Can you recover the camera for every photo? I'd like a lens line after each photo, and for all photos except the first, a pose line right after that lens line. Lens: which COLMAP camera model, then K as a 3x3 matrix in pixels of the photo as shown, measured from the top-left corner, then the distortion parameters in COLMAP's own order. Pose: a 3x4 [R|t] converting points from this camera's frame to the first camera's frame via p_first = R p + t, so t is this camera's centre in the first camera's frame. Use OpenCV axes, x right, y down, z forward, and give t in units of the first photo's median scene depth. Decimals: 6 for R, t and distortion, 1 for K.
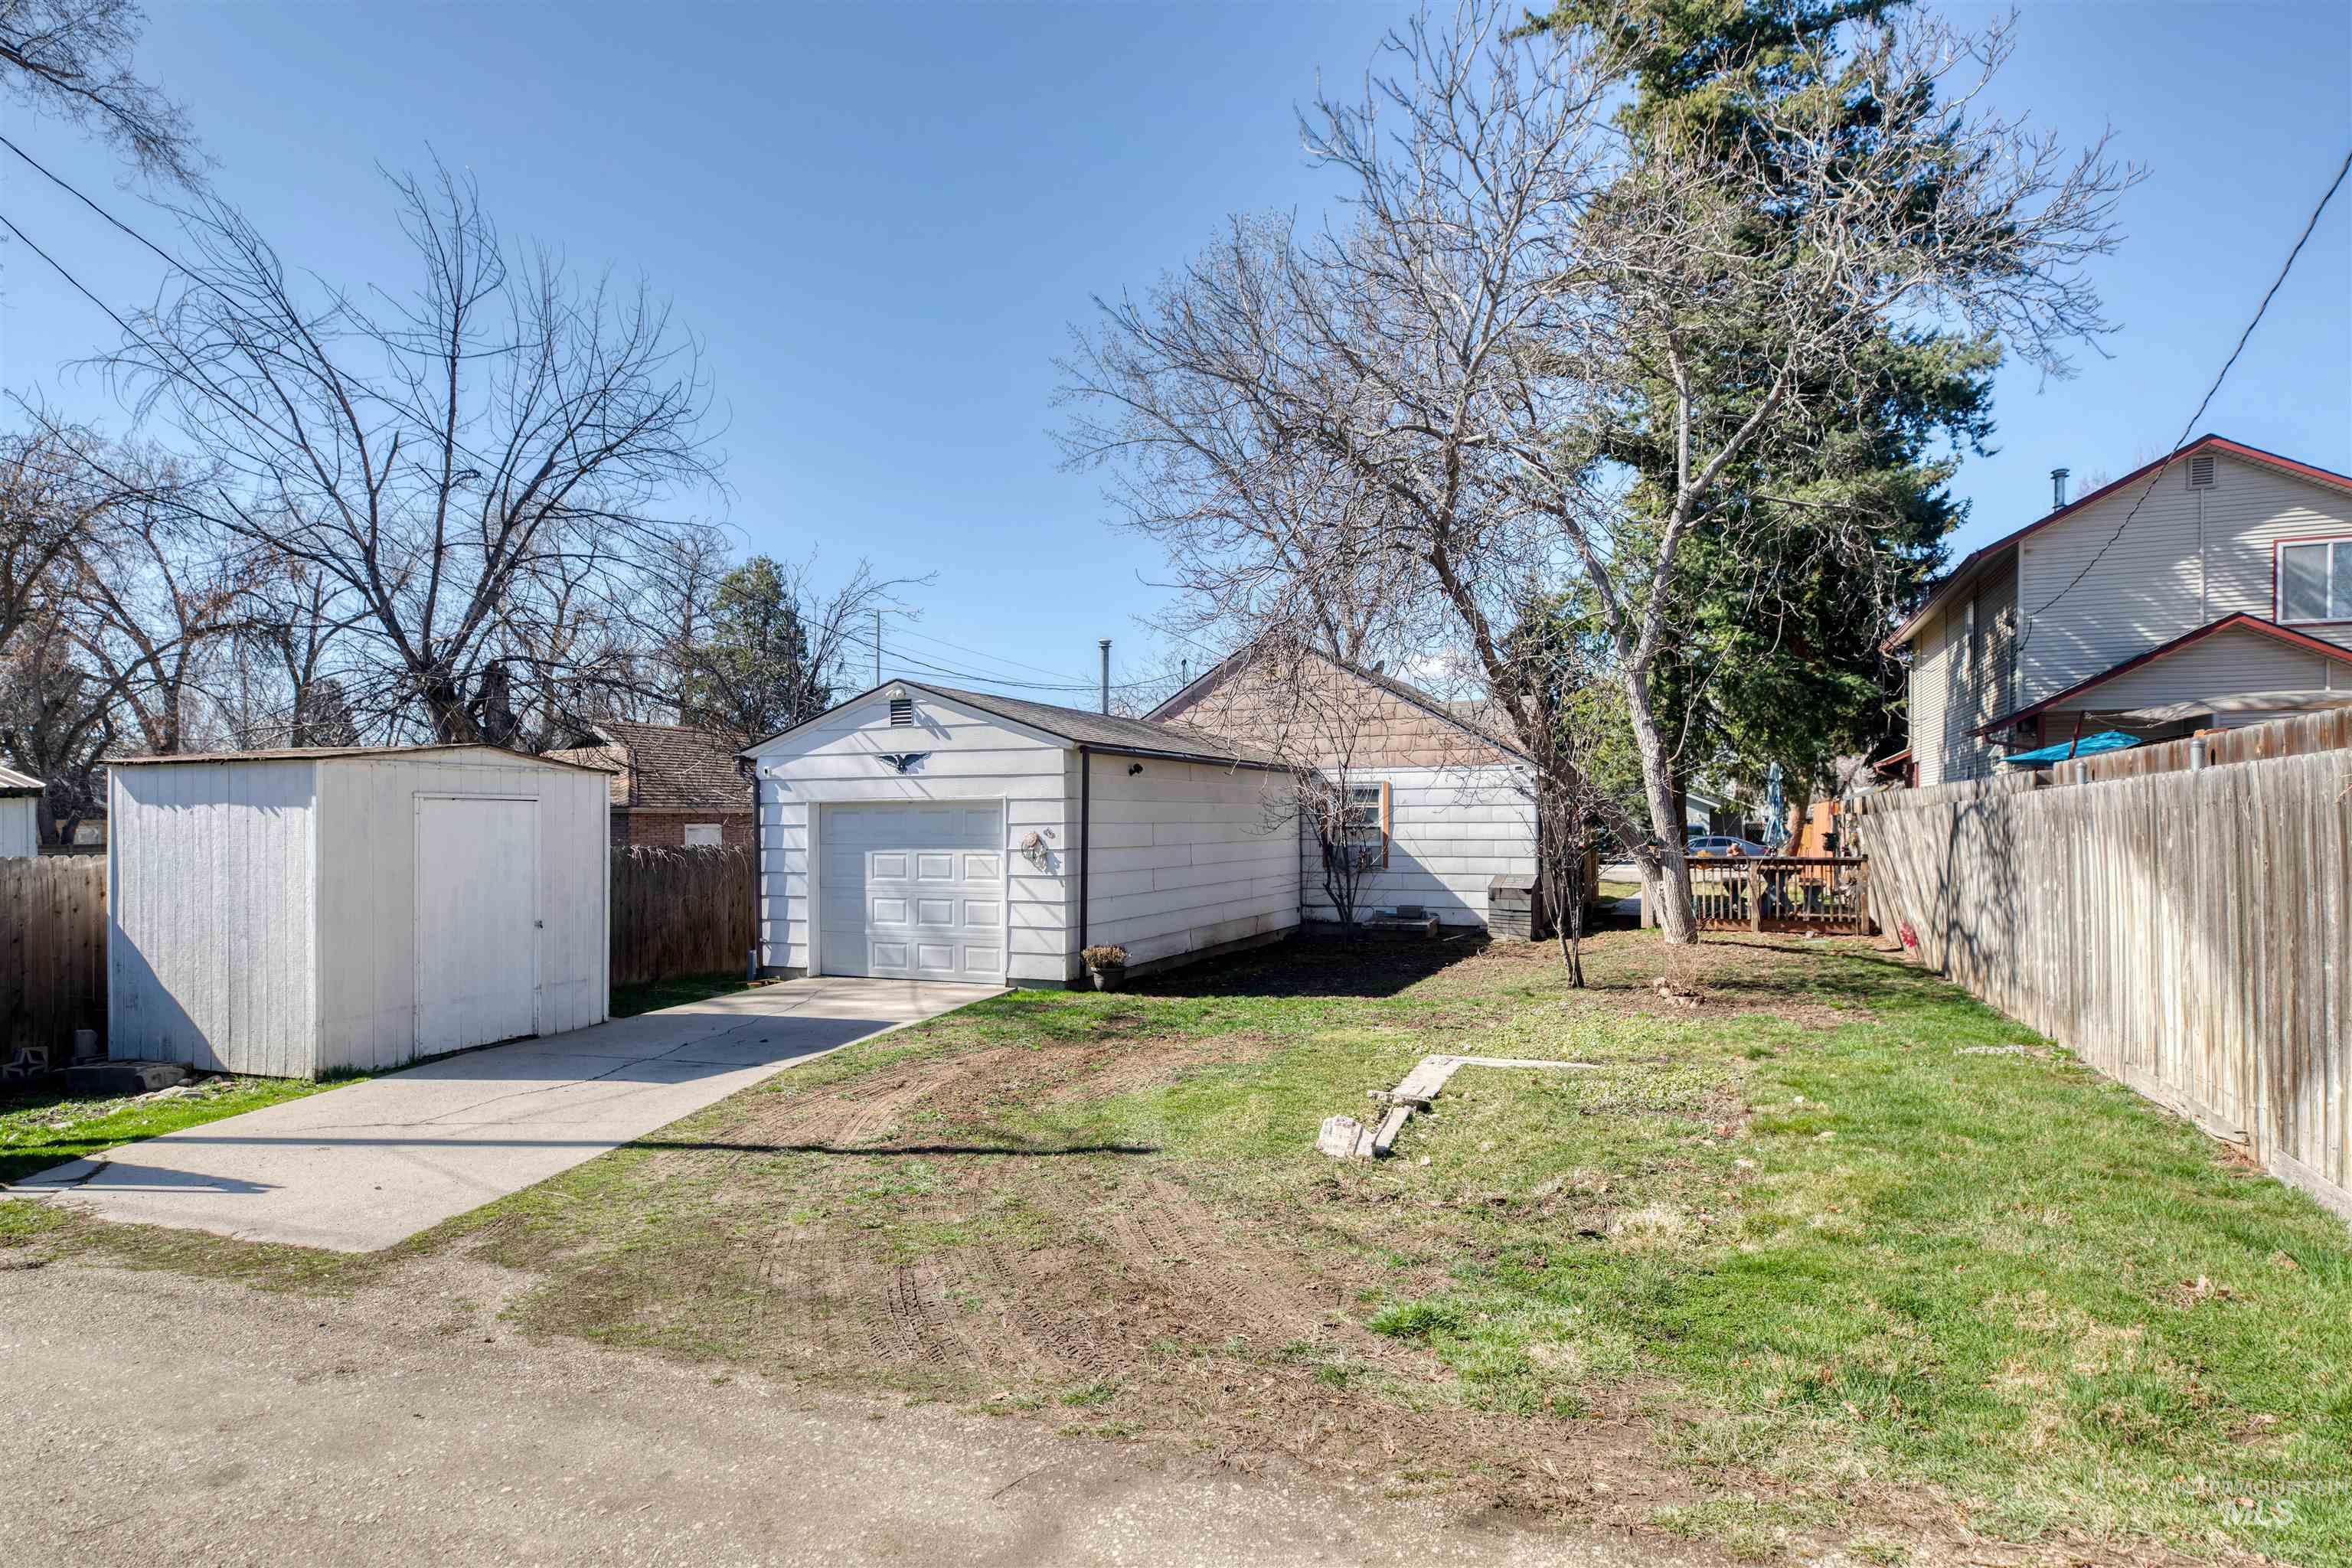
lens RADIAL K [[1312.4, 0, 1197.1], [0, 1312.4, 829.0], [0, 0, 1]] dist [0.004801, -0.000689]
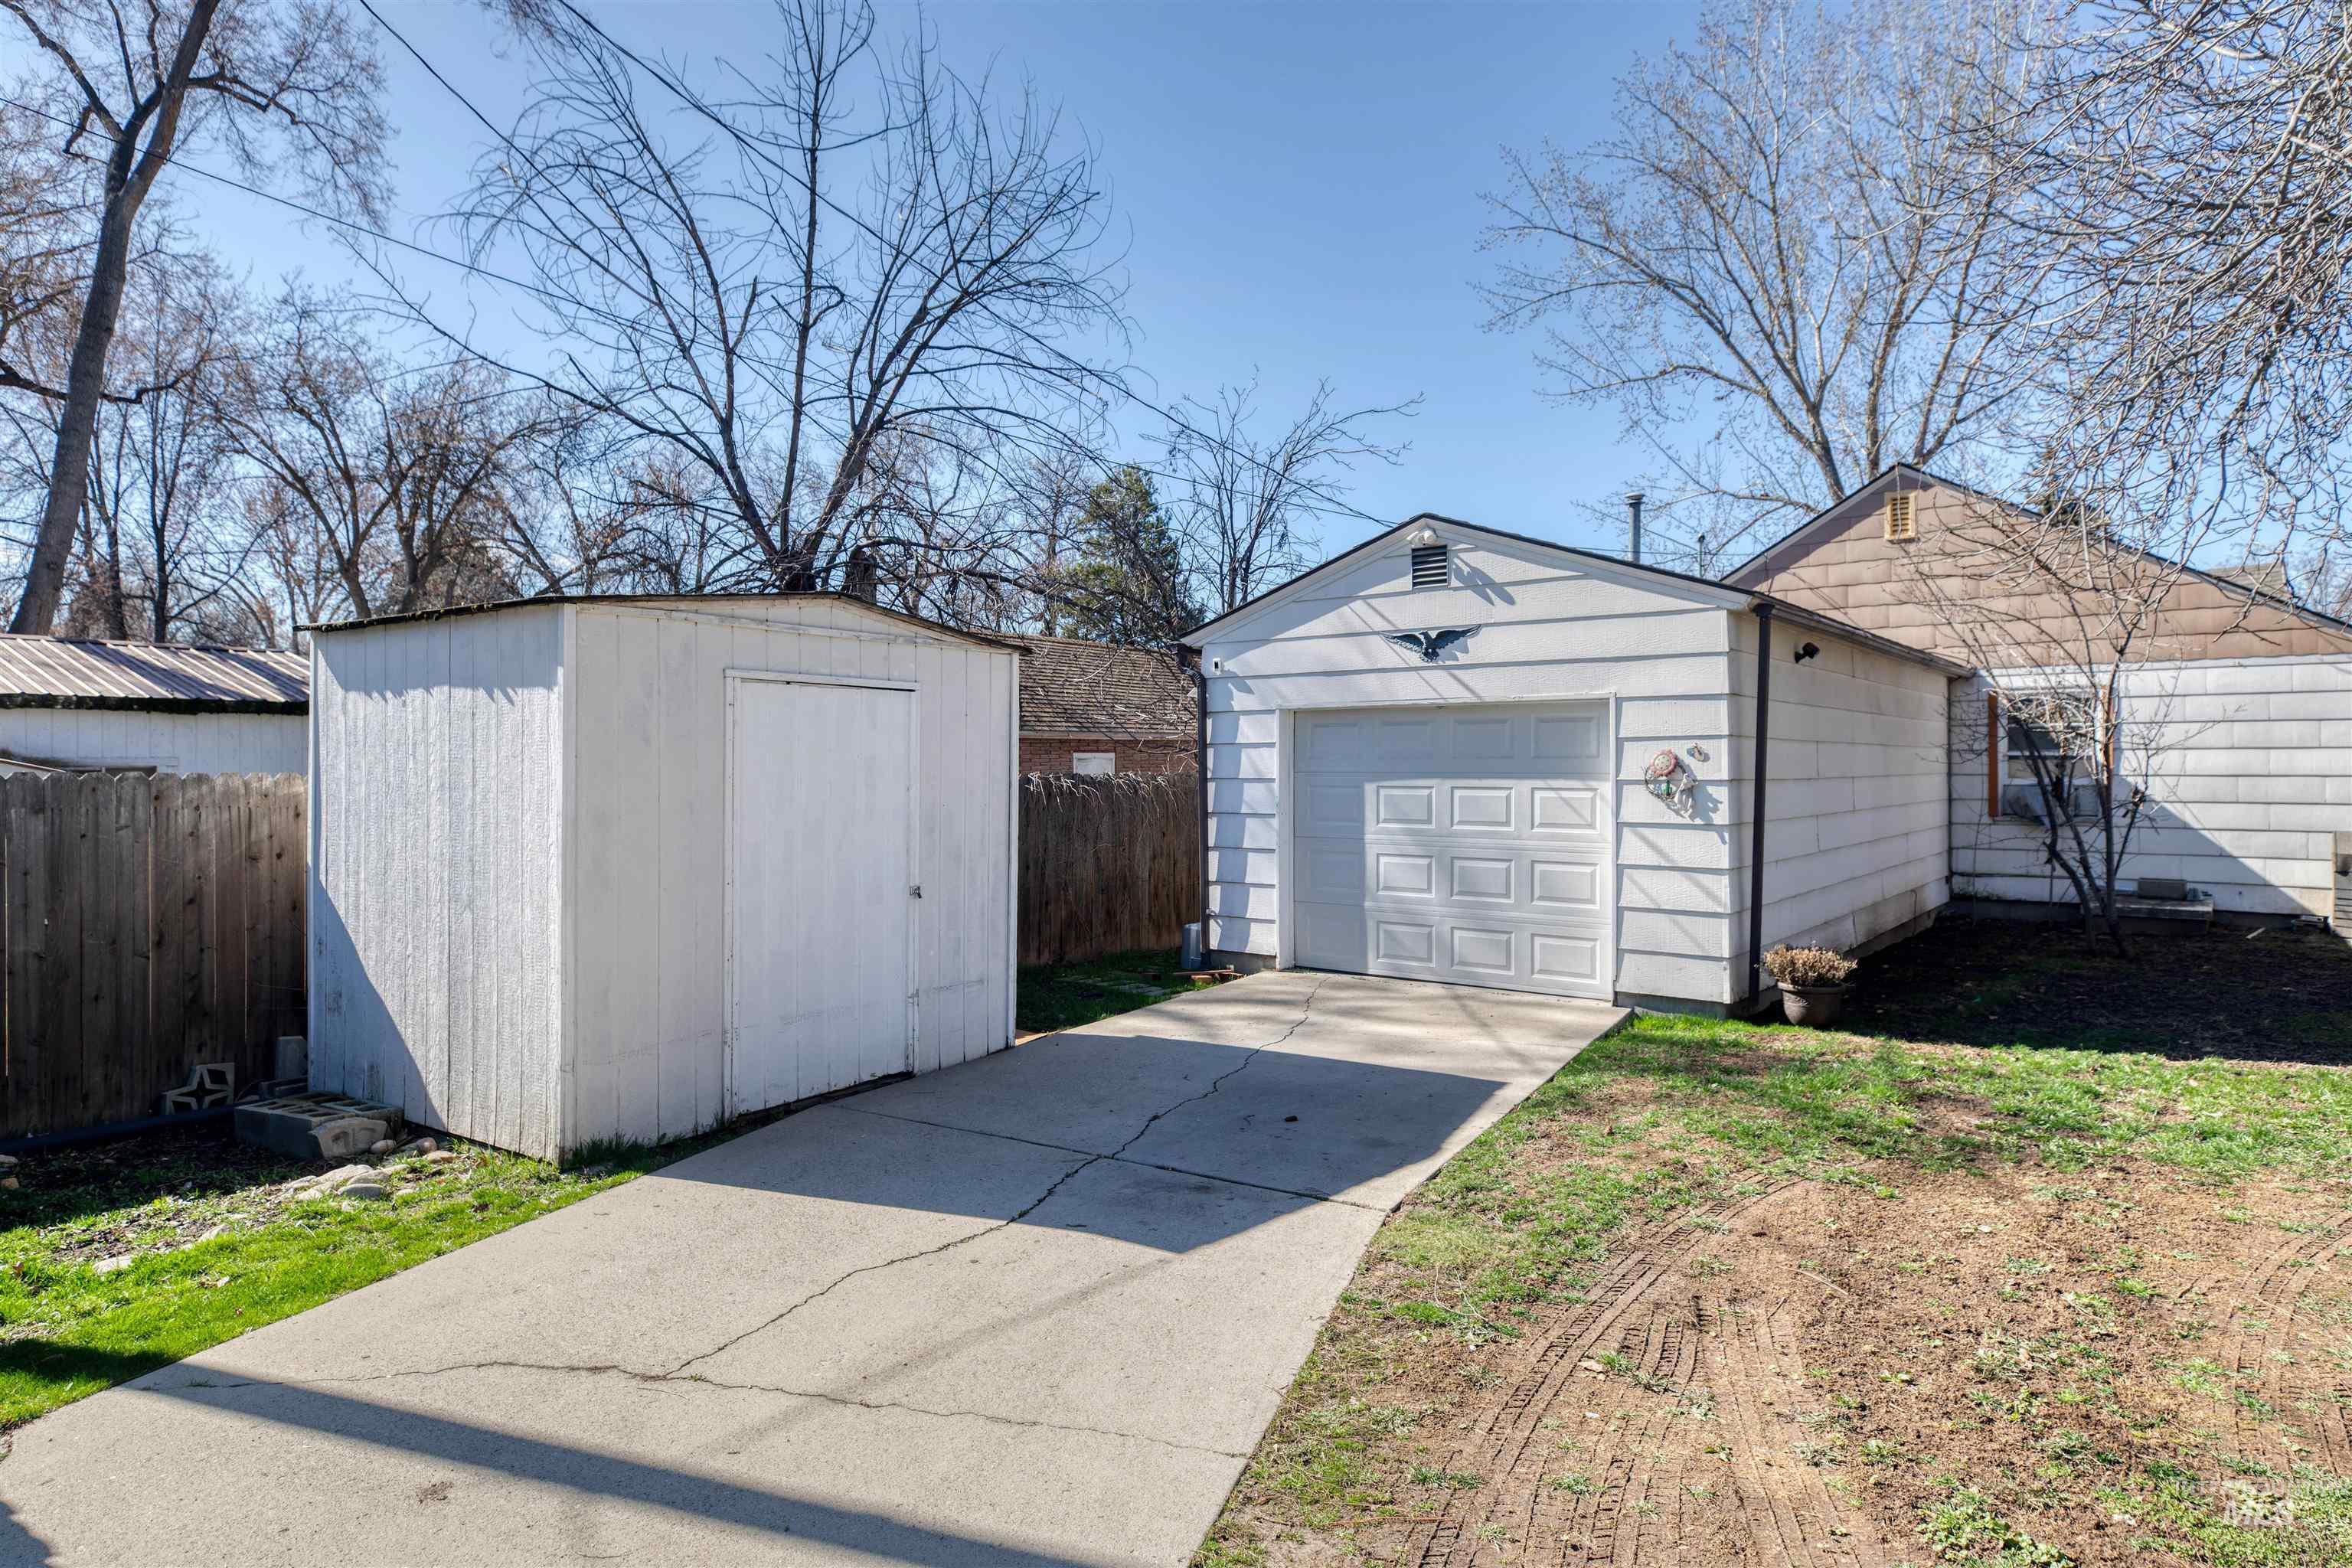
lens RADIAL K [[1312.4, 0, 1178.9], [0, 1312.4, 773.6], [0, 0, 1]] dist [0.004801, -0.000689]
pose [[0.967220, 0.005128, -0.253890, -0.186587], [-0.005424, 0.999985, -0.000467, 0.013841], [0.253884, 0.001829, 0.967233, 0.360740]]
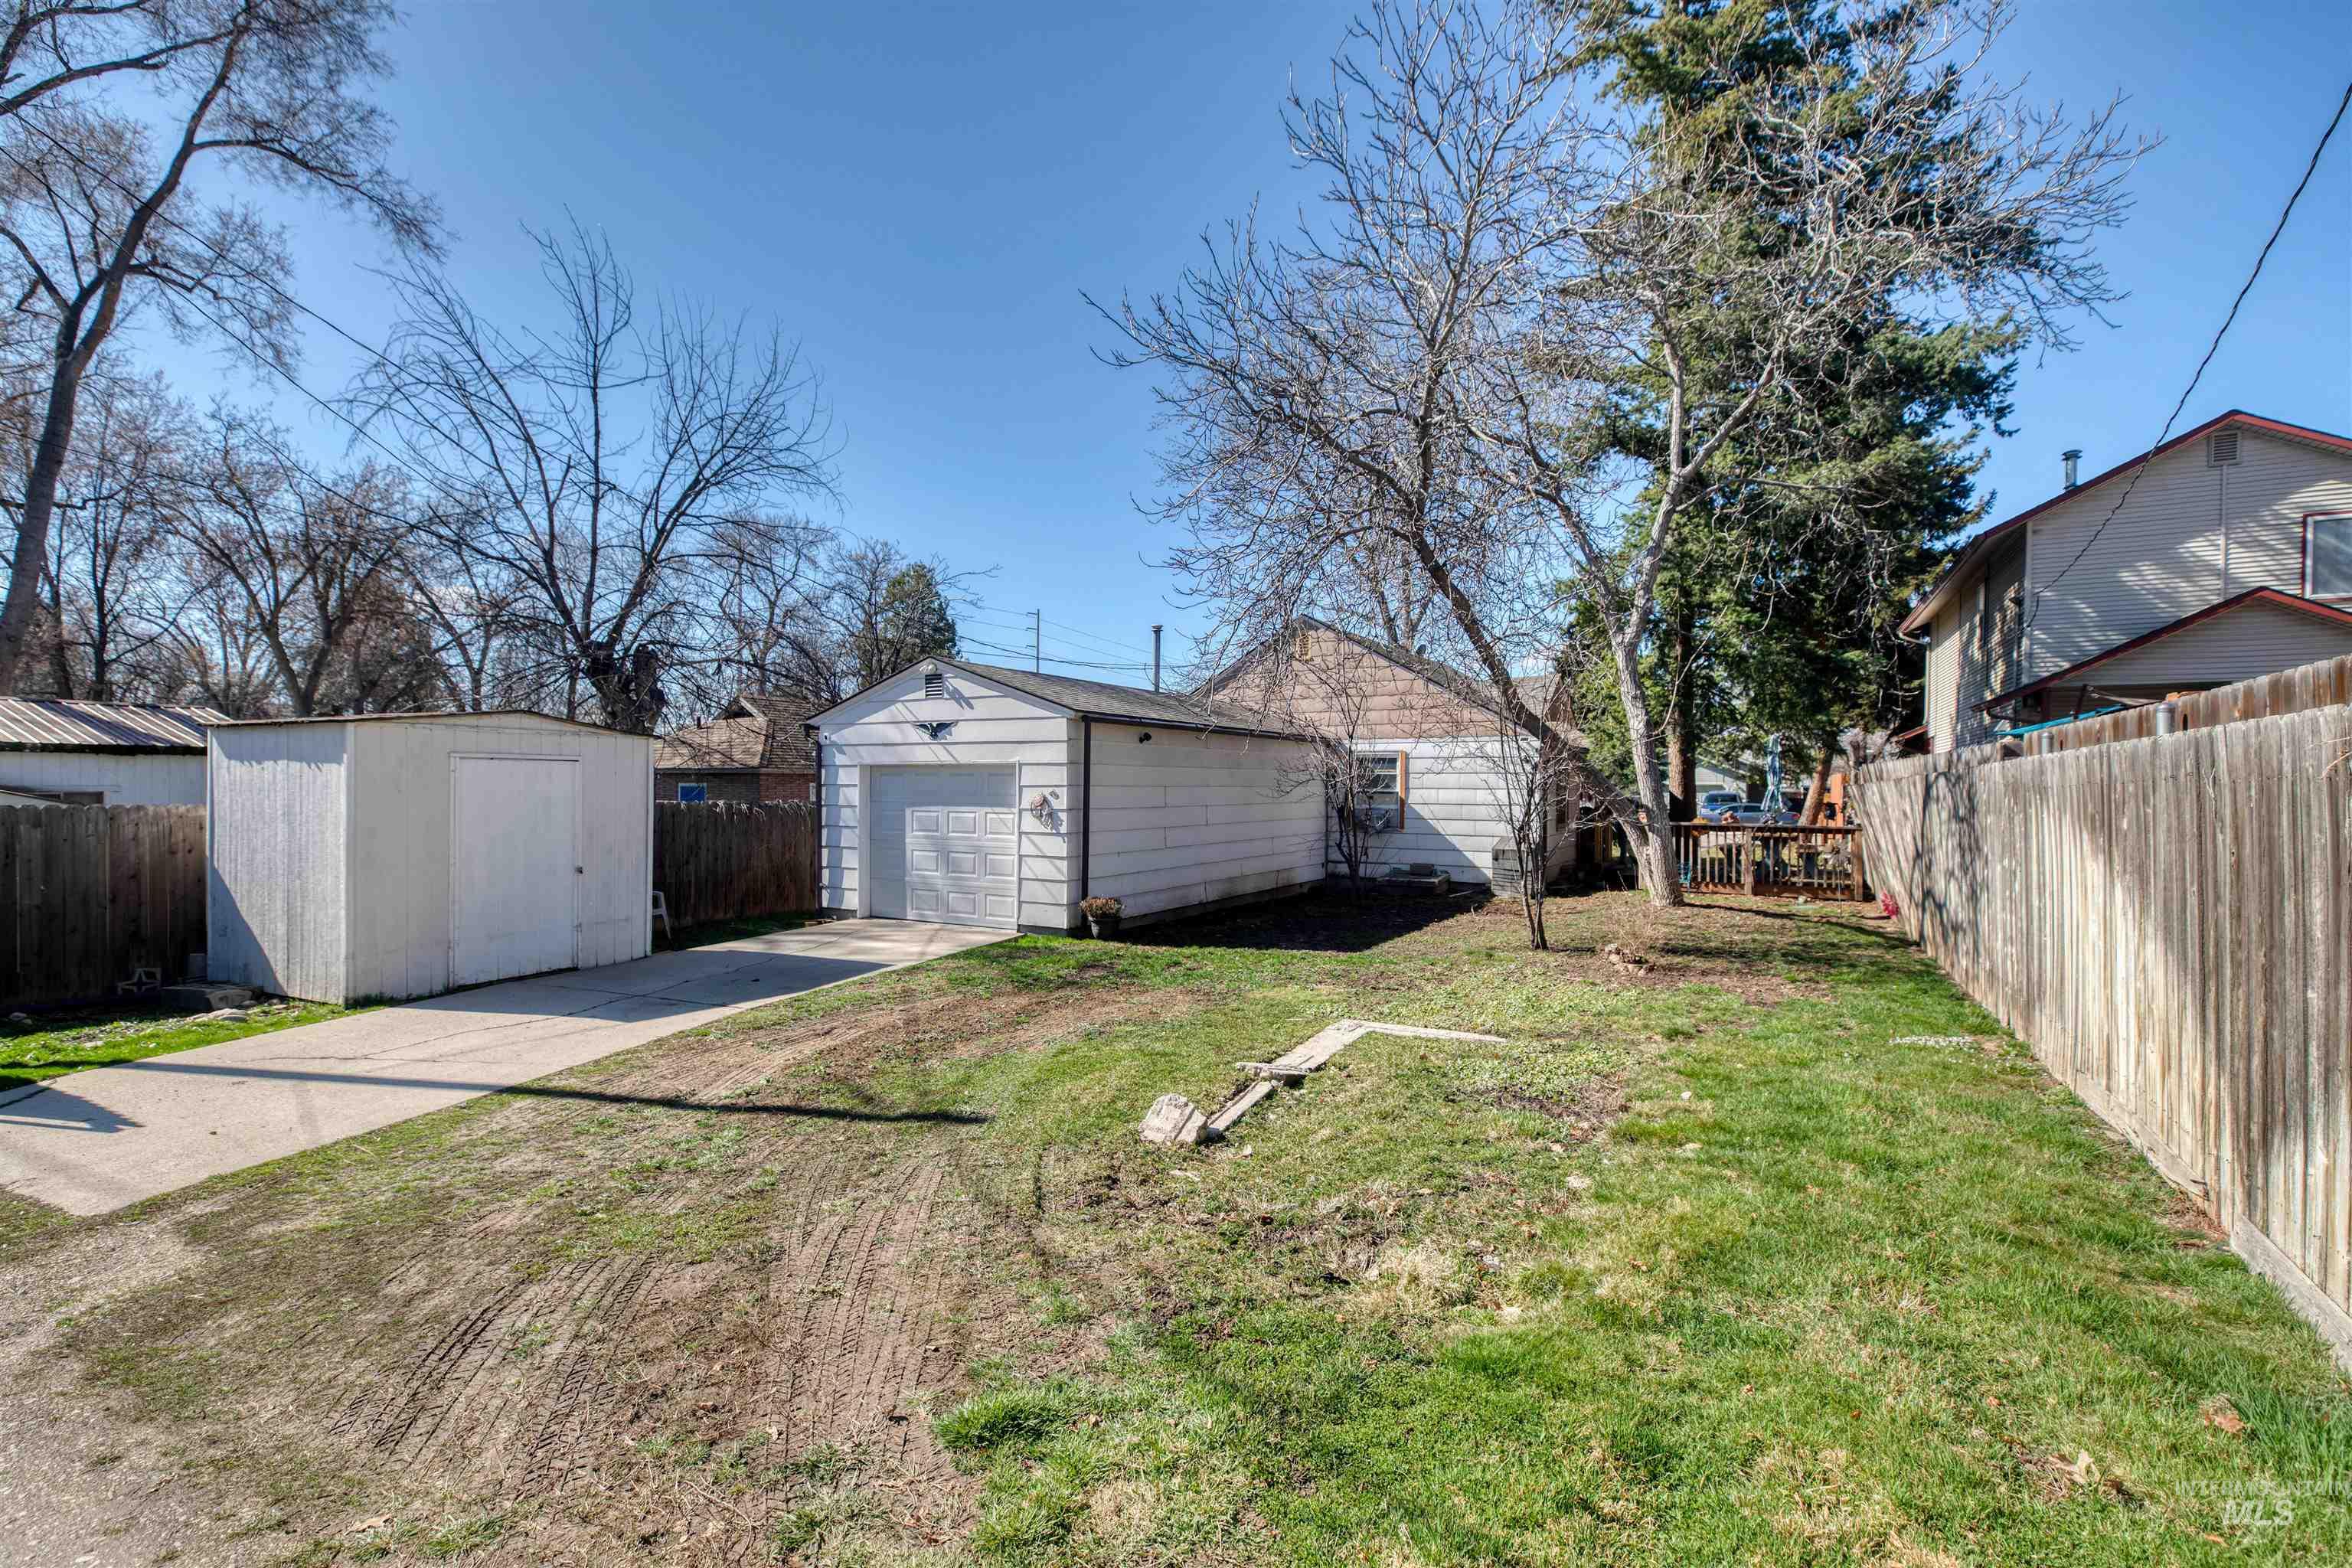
lens RADIAL K [[1071.1, 0, 1202.5], [0, 1071.1, 800.5], [0, 0, 1]] dist [0.006179, -0.001449]
pose [[0.993179, 0.012327, -0.115950, 0.113765], [-0.011259, 0.999888, 0.009864, -0.001961], [0.116059, -0.008491, 0.993206, 0.120137]]
